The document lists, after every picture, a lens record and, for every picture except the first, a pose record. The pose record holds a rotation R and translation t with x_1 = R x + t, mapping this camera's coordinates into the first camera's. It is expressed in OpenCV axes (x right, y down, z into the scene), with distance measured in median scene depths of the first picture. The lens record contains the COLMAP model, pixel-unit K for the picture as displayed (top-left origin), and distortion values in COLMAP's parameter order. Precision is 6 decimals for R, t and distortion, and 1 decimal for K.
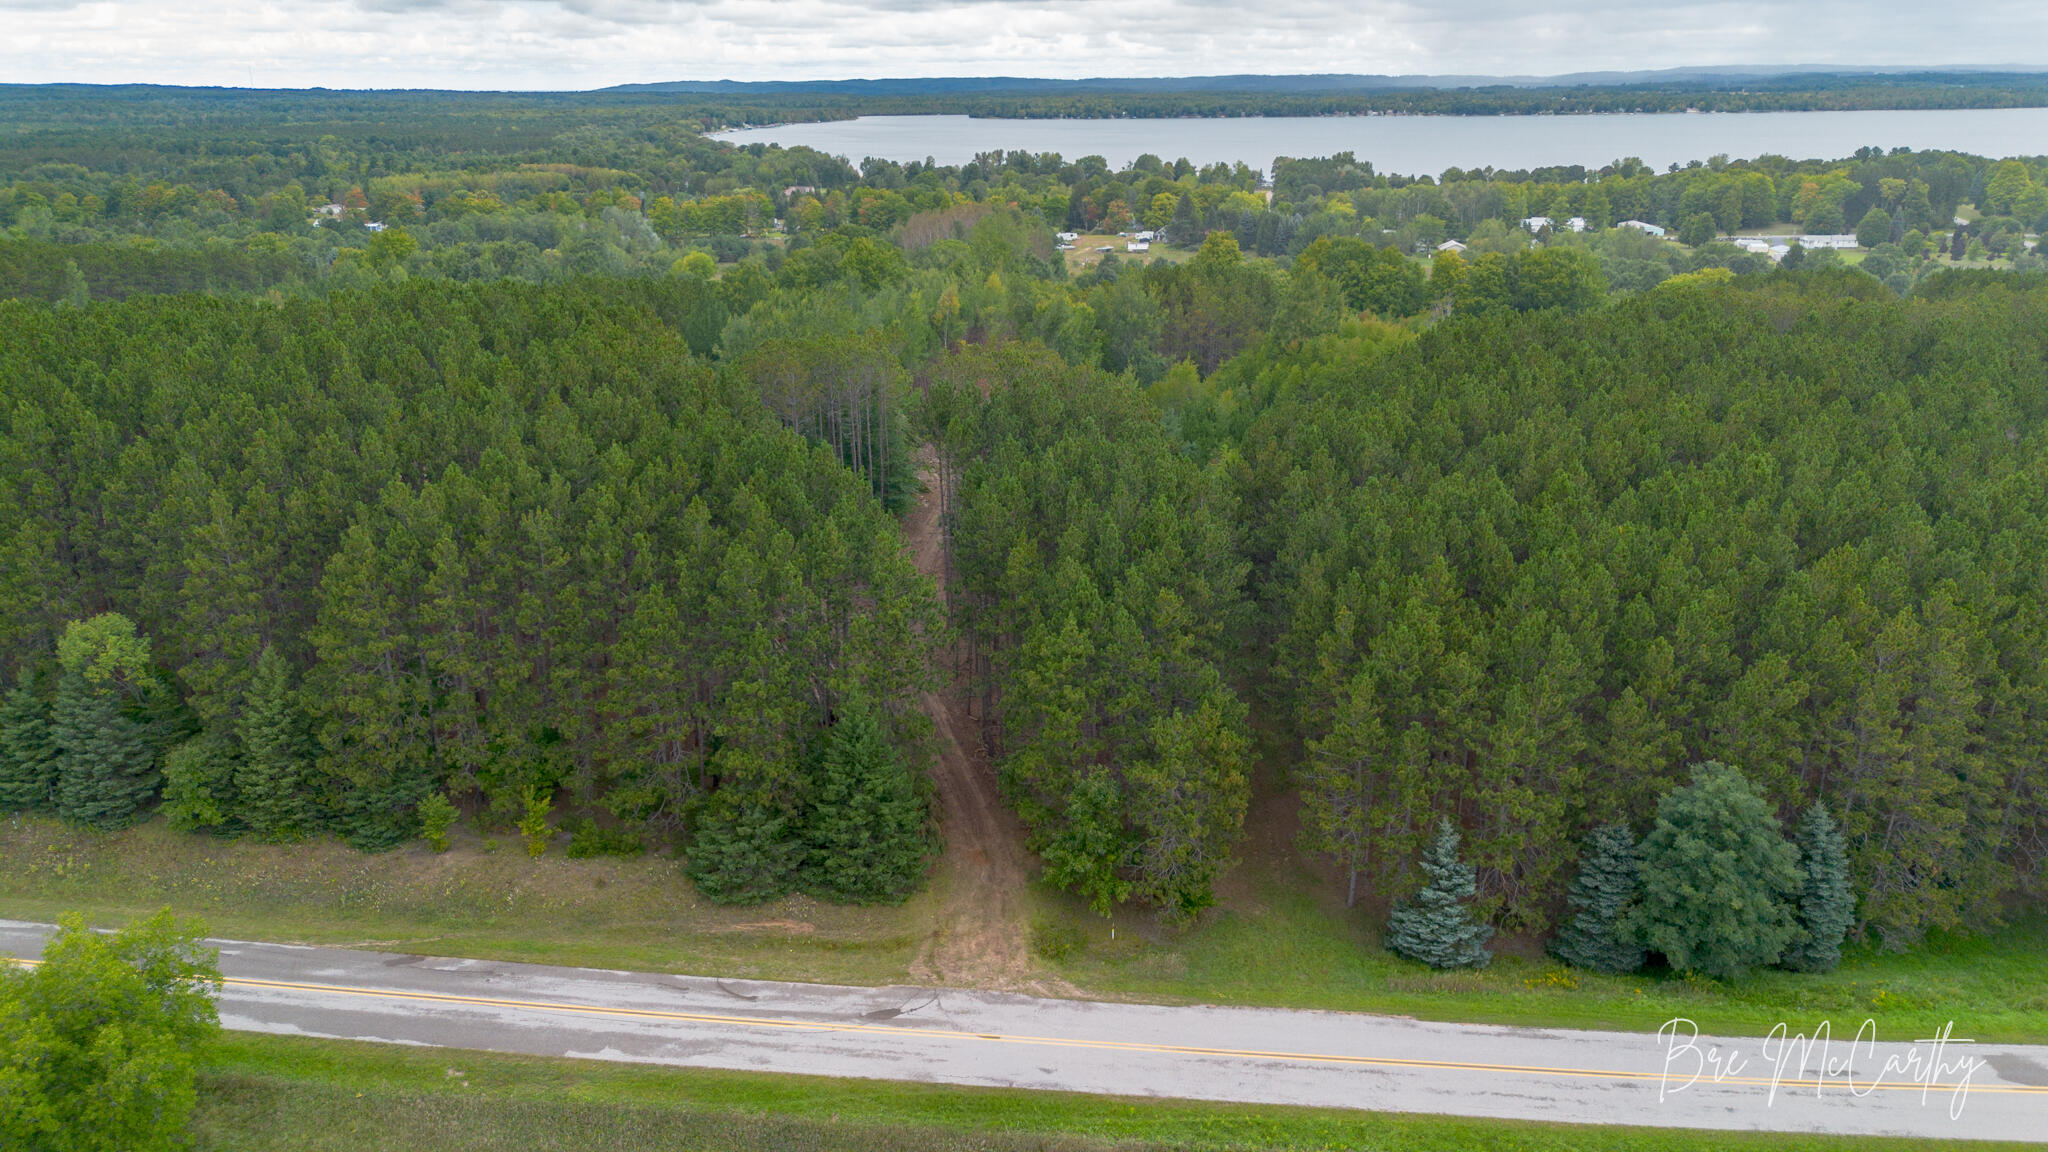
lens RADIAL K [[1432.7, 0, 1024.0], [0, 1432.7, 576.0], [0, 0, 1]] dist [0.055737, -0.040751]
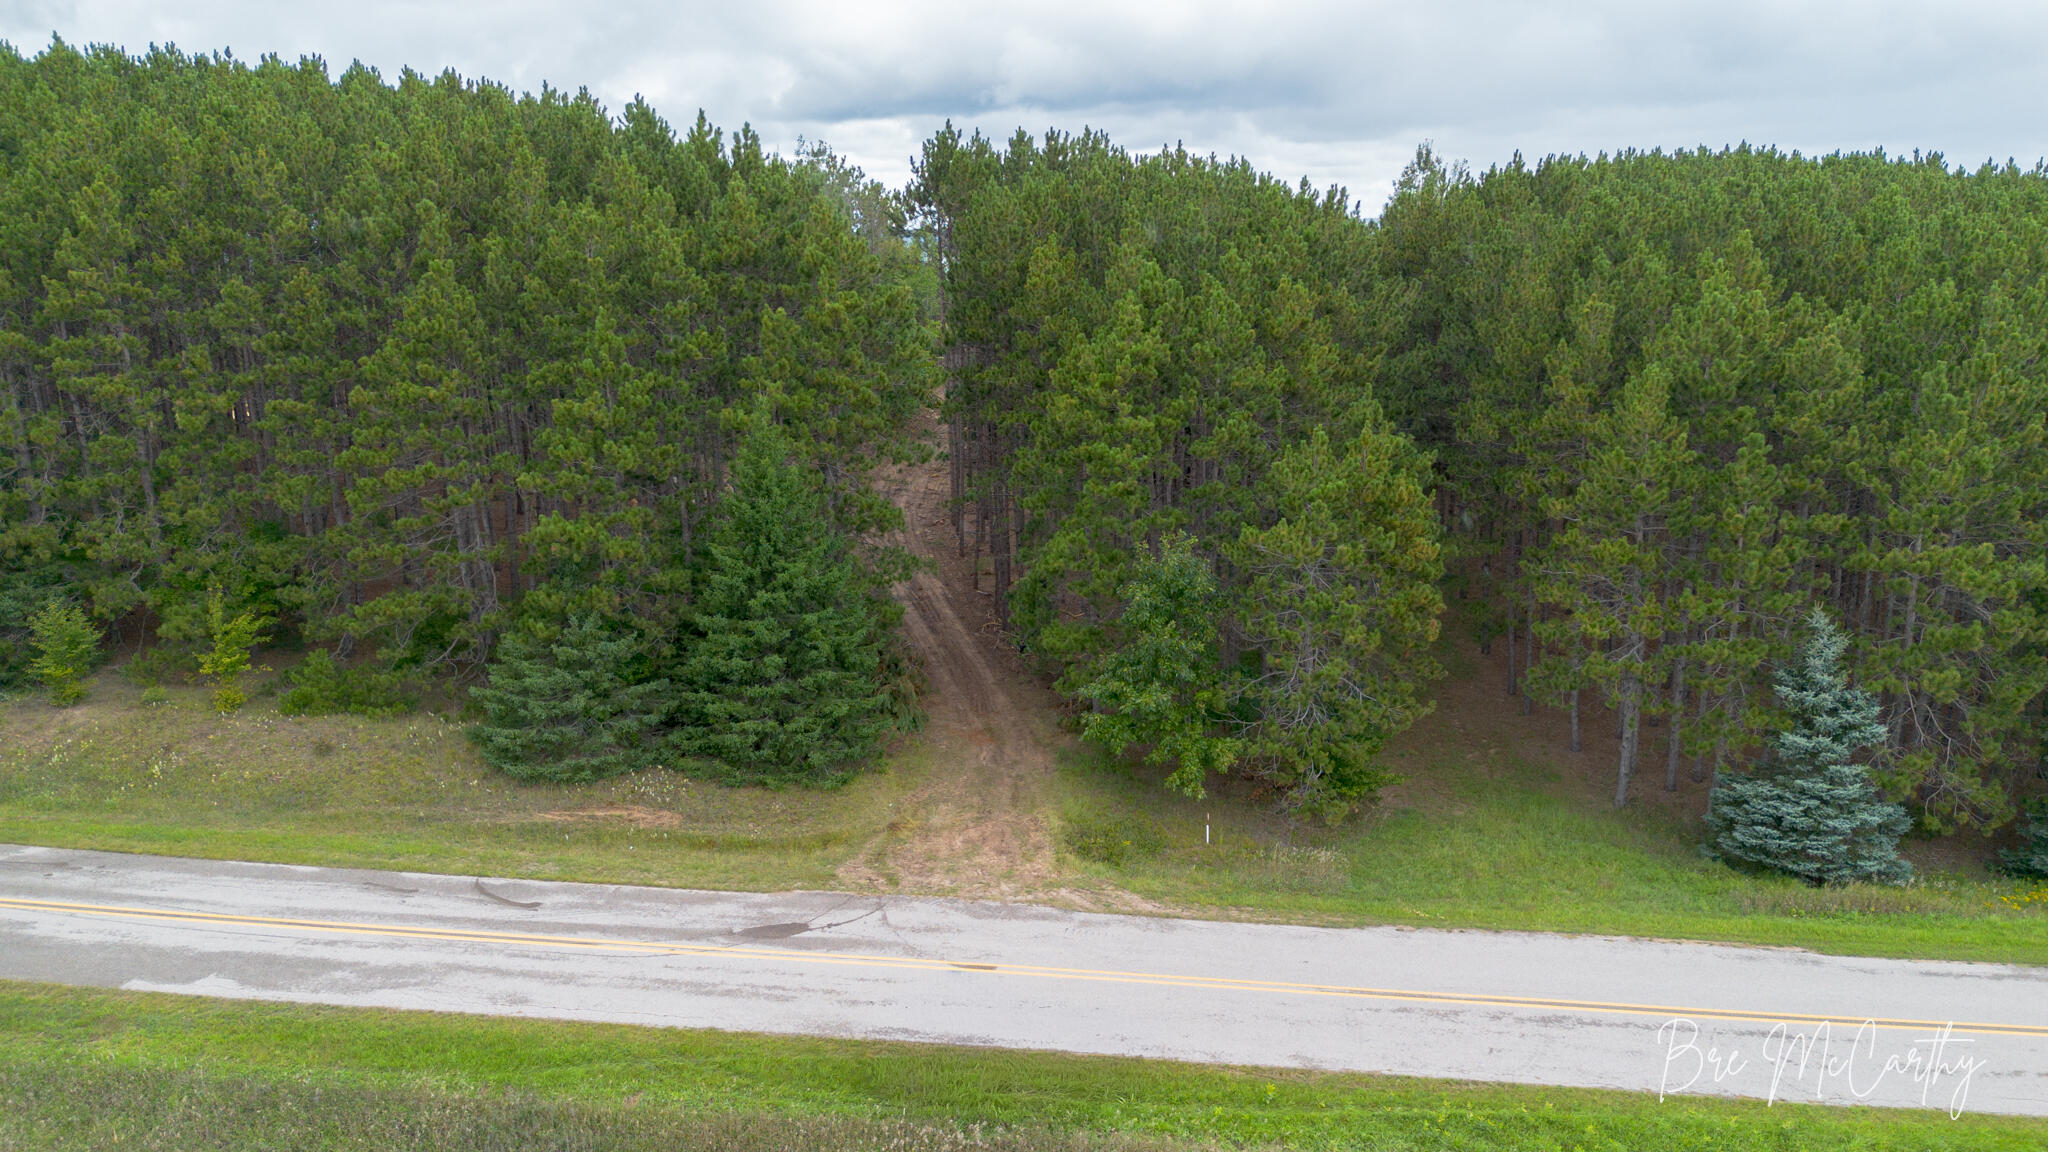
lens RADIAL K [[1473.2, 0, 1024.0], [0, 1473.2, 576.0], [0, 0, 1]] dist [0.061060, -0.047954]
pose [[0.999363, -0.004522, -0.035406, 0.010897], [0.001014, 0.995140, -0.098467, 0.208522], [0.035679, 0.098368, 0.994510, 0.416970]]
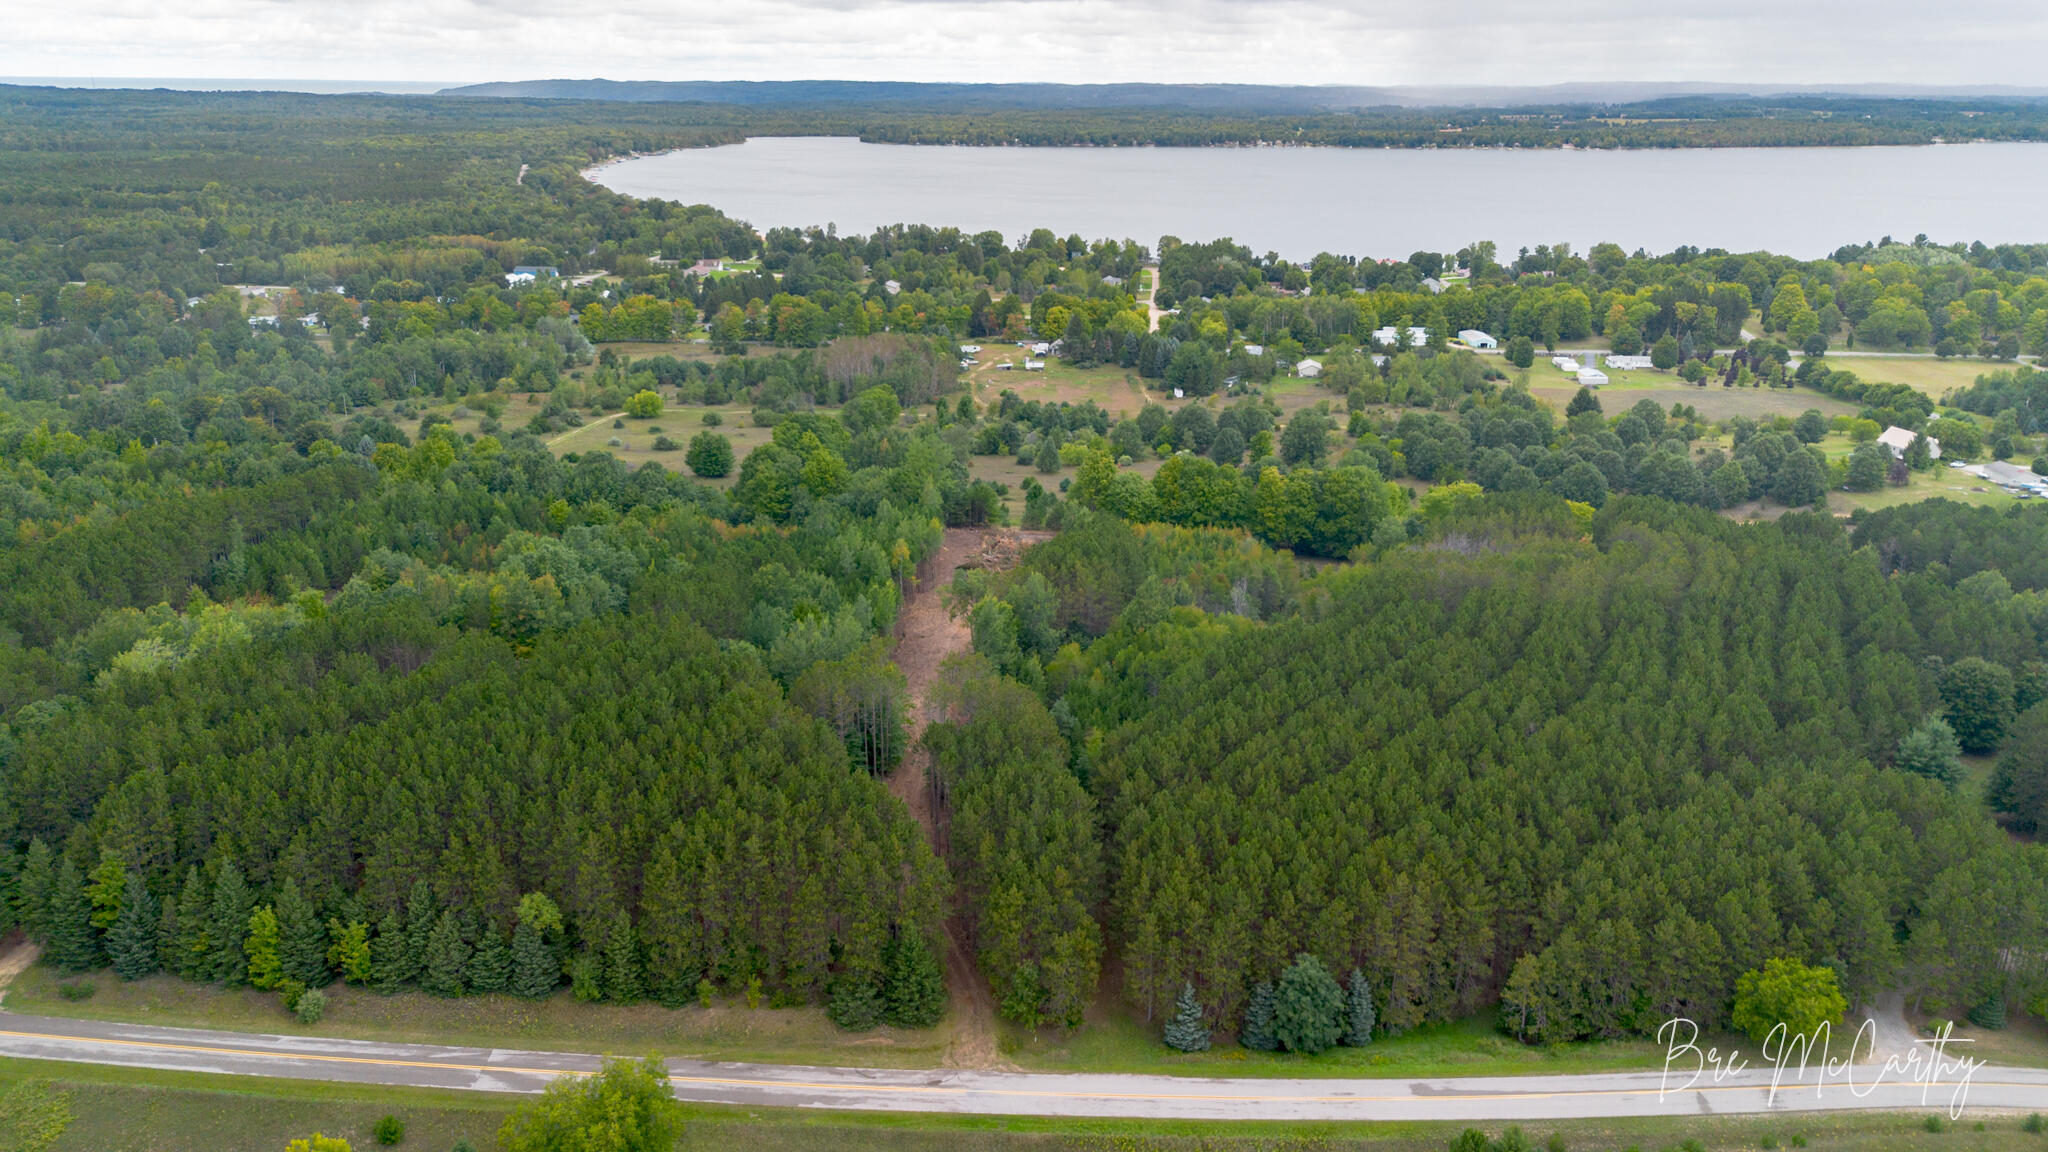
lens RADIAL K [[1473.2, 0, 1024.0], [0, 1473.2, 576.0], [0, 0, 1]] dist [0.061060, -0.047954]
pose [[0.997375, -0.008479, 0.071906, -0.106791], [0.009473, 0.999864, -0.013481, -0.407014], [-0.071782, 0.014127, 0.997320, -1.190407]]
